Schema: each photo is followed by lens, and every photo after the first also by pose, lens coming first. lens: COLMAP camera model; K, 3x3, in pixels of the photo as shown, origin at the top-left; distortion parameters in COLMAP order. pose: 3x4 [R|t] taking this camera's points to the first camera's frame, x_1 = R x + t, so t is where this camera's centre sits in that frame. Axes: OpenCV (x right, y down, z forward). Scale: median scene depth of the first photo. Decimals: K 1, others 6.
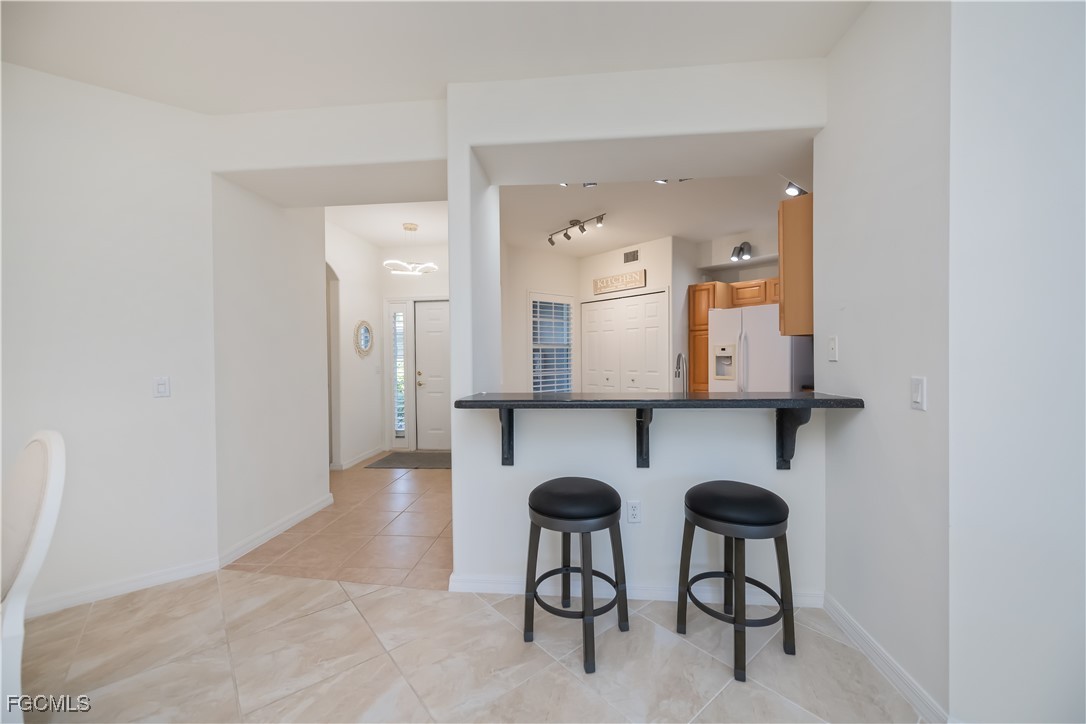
lens RADIAL K [[441.2, 0, 537.7], [0, 441.2, 358.3], [0, 0, 1]] dist [0.002765, -0.002458]
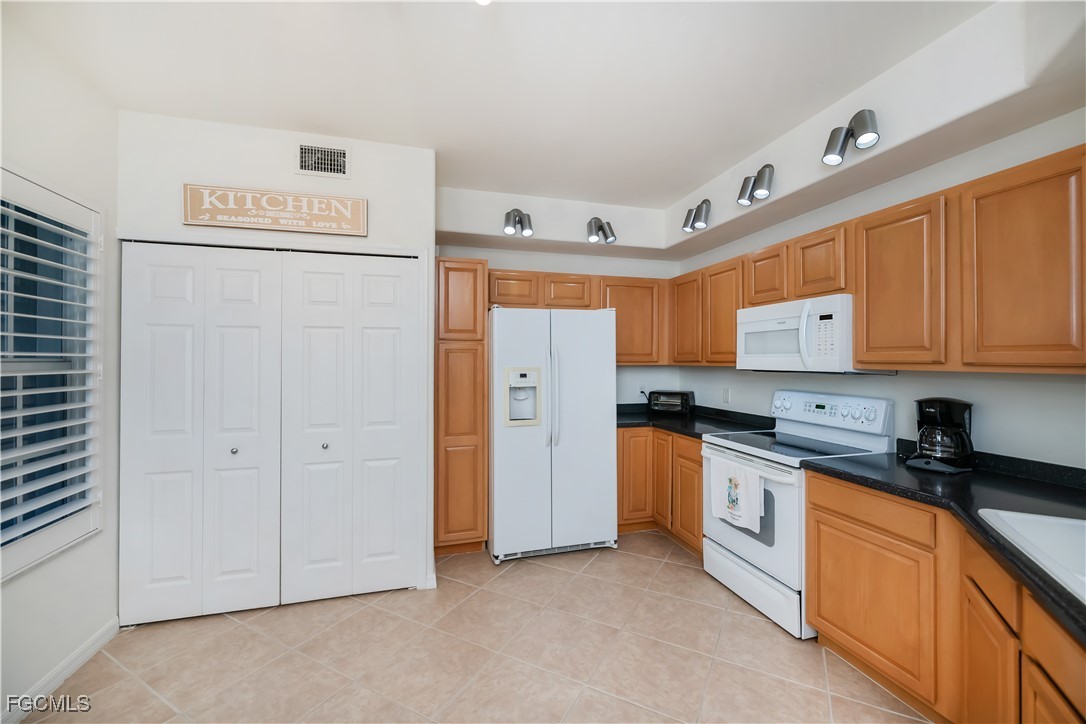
lens RADIAL K [[441.2, 0, 547.5], [0, 441.2, 356.1], [0, 0, 1]] dist [0.002765, -0.002458]
pose [[0.397632, 0.021731, 0.917288, -0.098664], [0.003787, 0.999672, -0.025324, -0.028221], [-0.917537, 0.013543, 0.397419, 0.665258]]
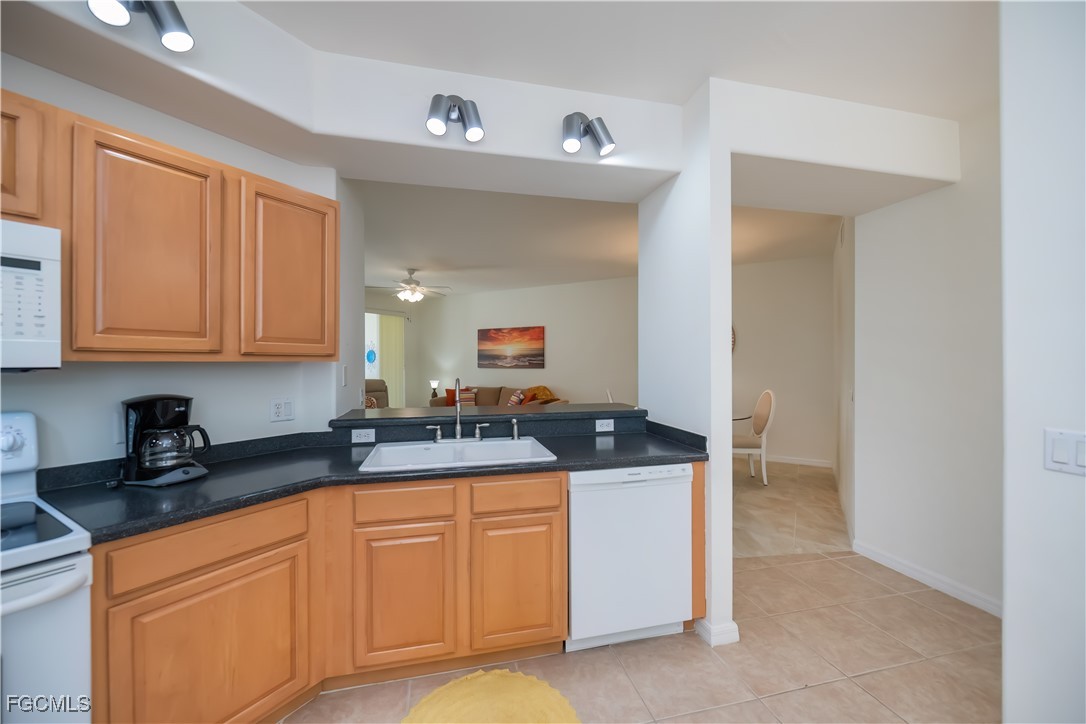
lens RADIAL K [[441.2, 0, 547.5], [0, 441.2, 359.3], [0, 0, 1]] dist [0.002765, -0.002458]
pose [[-0.943380, 0.017211, -0.331266, 0.213107], [0.013894, 0.999827, 0.012381, -0.026014], [0.331422, 0.007077, -0.943456, 0.880583]]
